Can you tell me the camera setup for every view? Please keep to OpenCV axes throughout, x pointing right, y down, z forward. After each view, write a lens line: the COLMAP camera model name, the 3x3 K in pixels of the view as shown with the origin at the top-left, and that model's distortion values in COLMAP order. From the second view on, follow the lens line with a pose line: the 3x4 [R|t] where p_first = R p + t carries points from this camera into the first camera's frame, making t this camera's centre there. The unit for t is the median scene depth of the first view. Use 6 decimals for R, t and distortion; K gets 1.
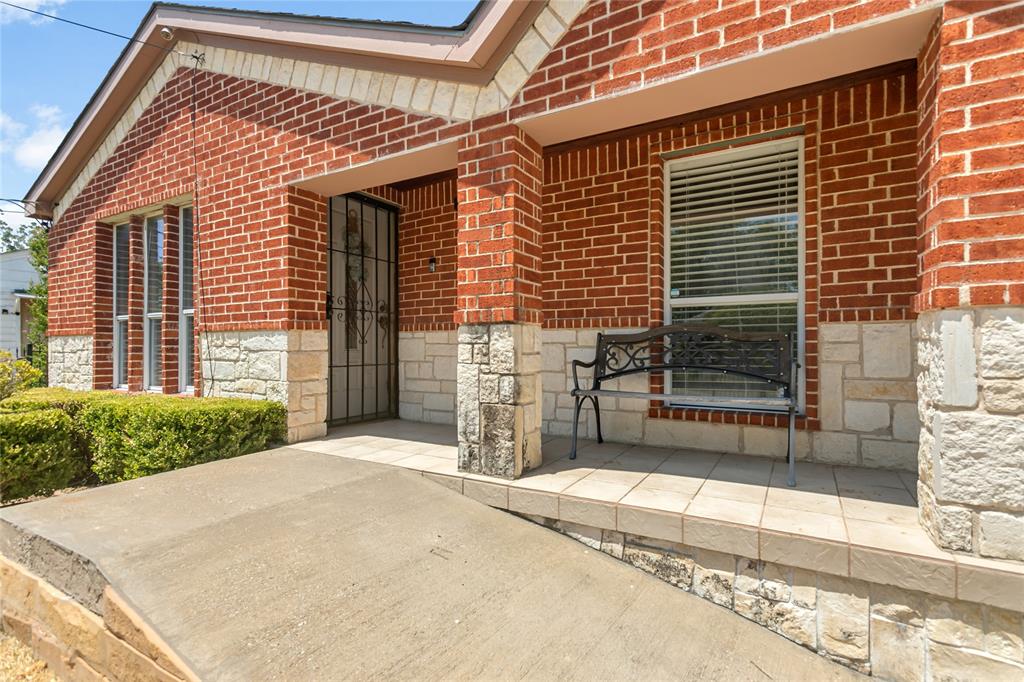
lens RADIAL K [[483.3, 0, 511.5], [0, 483.3, 343.6], [0, 0, 1]] dist [0.013527, 0.000012]
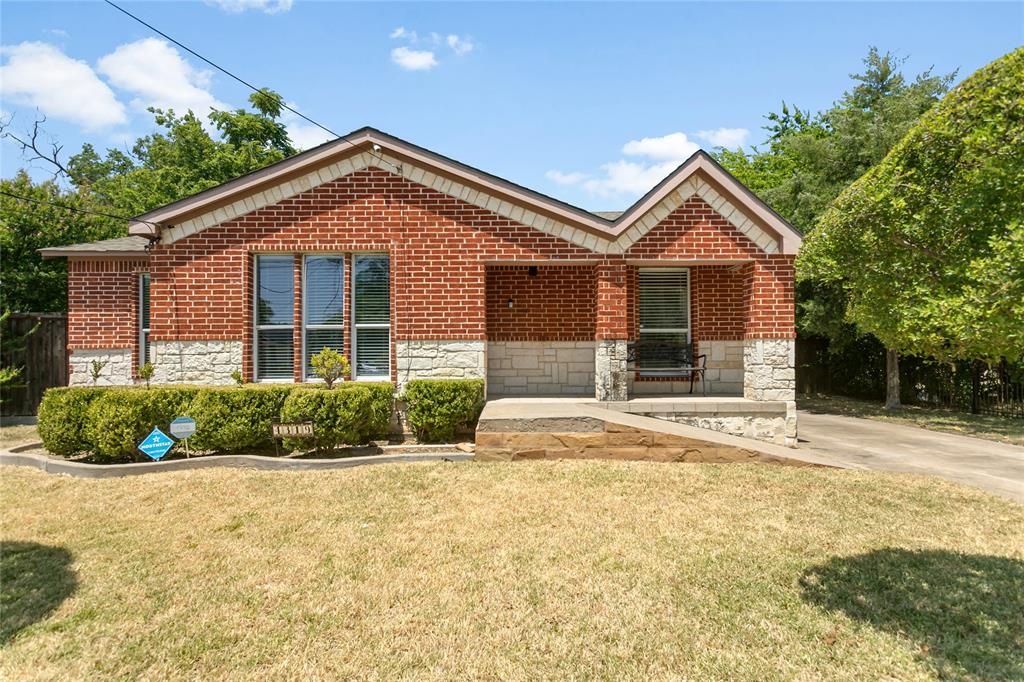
lens RADIAL K [[483.3, 0, 513.0], [0, 483.3, 343.8], [0, 0, 1]] dist [0.013527, 0.000012]
pose [[0.862143, 0.011842, 0.506526, -1.532028], [-0.001435, 0.999780, -0.020932, 0.030064], [-0.506662, 0.017320, 0.861971, -0.748392]]
